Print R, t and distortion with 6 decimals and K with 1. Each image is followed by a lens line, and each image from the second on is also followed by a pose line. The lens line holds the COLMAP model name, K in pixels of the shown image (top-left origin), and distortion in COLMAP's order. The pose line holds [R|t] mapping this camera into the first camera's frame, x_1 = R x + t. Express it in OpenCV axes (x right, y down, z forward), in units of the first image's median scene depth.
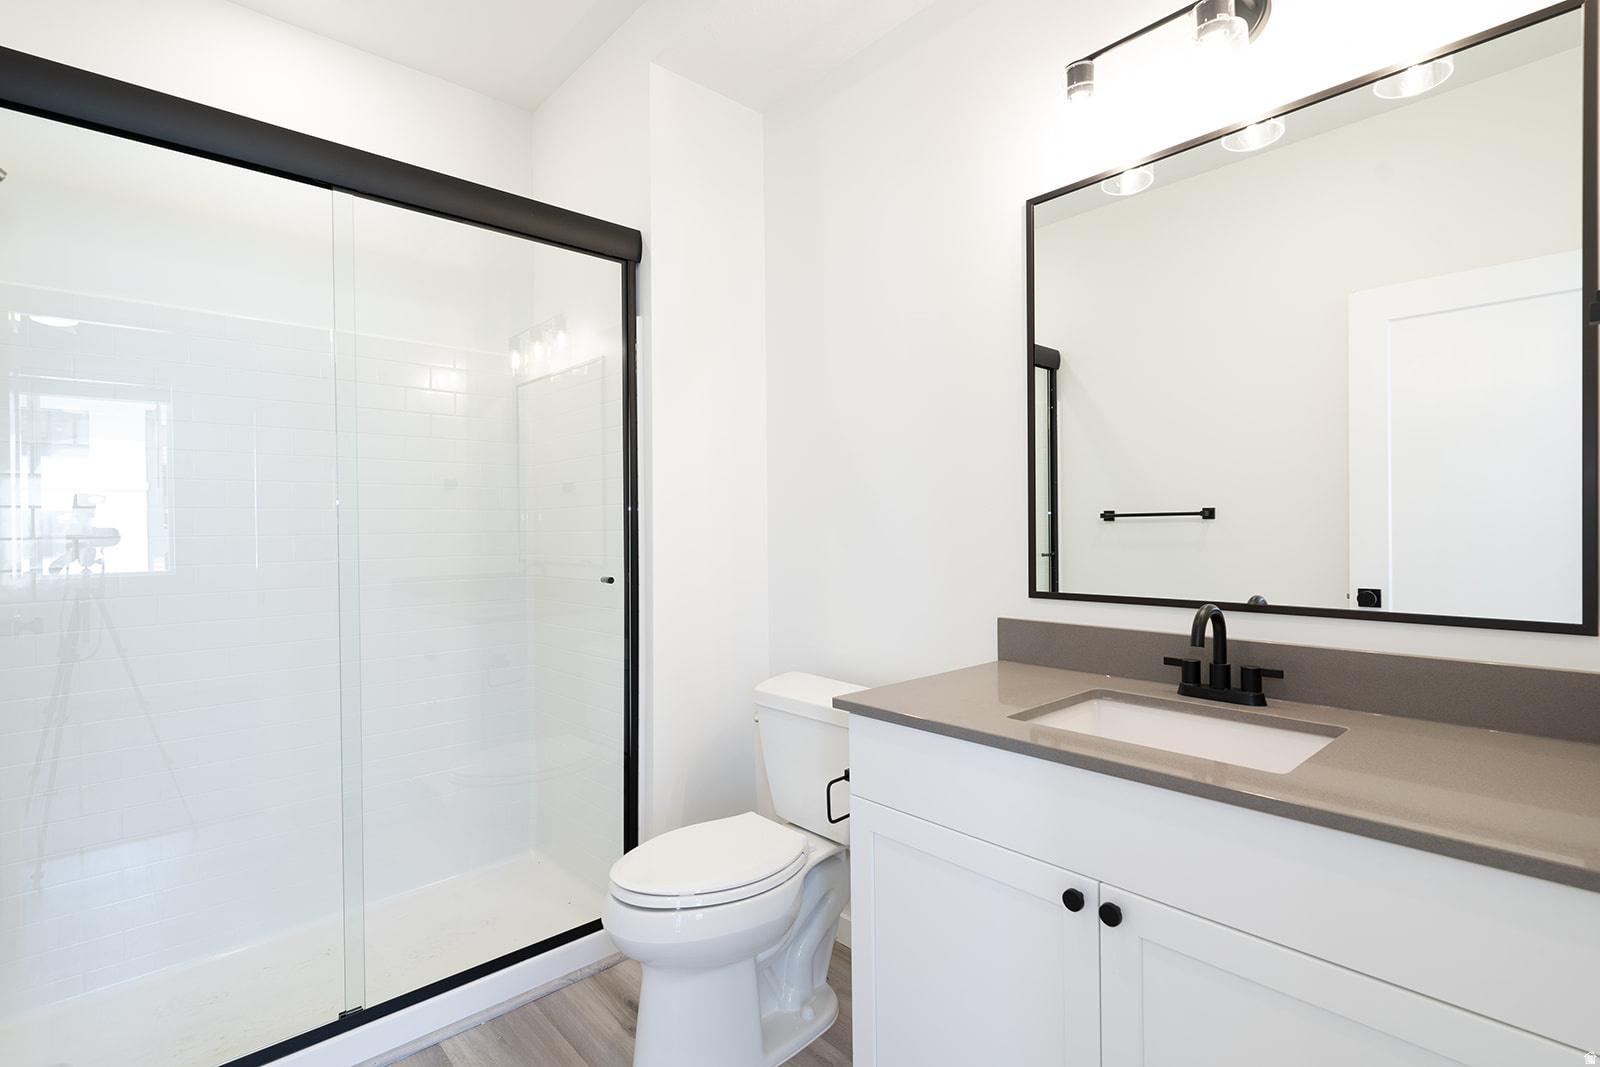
lens RADIAL K [[742.9, 0, 800.0], [0, 742.9, 533.5], [0, 0, 1]] dist [-0.000690, 0.000247]
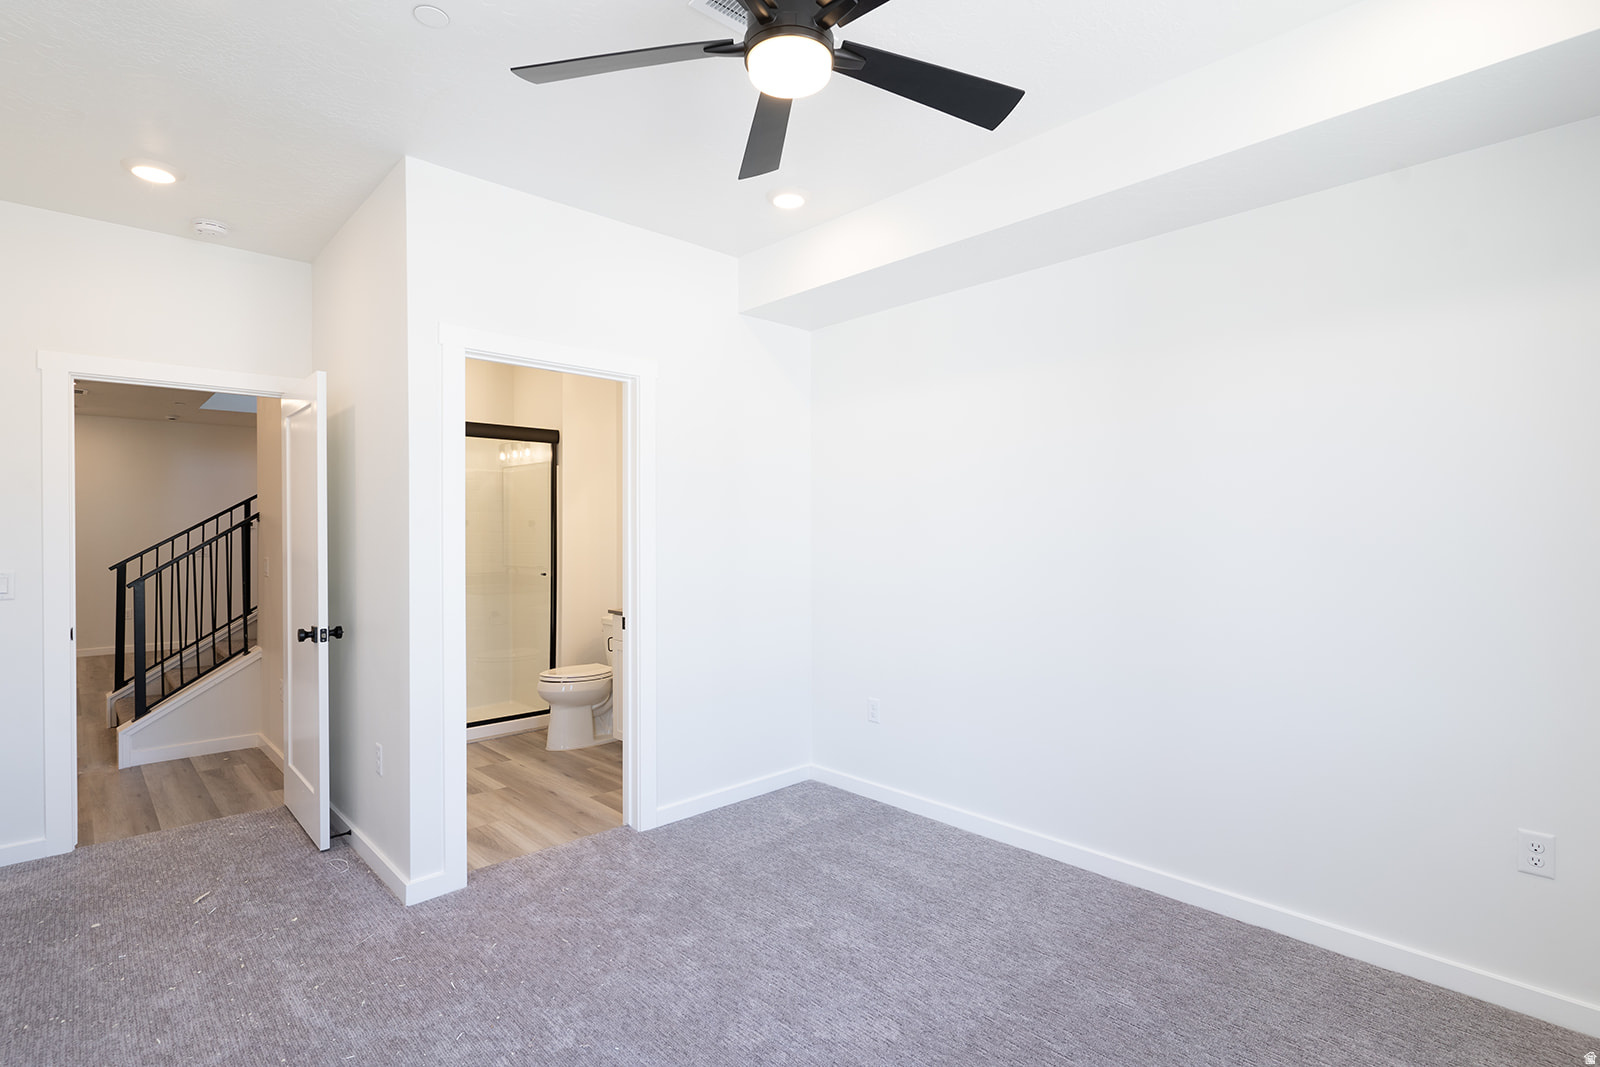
lens RADIAL K [[742.9, 0, 800.0], [0, 742.9, 533.5], [0, 0, 1]] dist [-0.000690, 0.000247]
pose [[0.999470, 0.008531, 0.031414, 0.560676], [-0.008137, 0.999887, -0.012644, -0.052306], [-0.031518, 0.012381, 0.999426, -1.625734]]
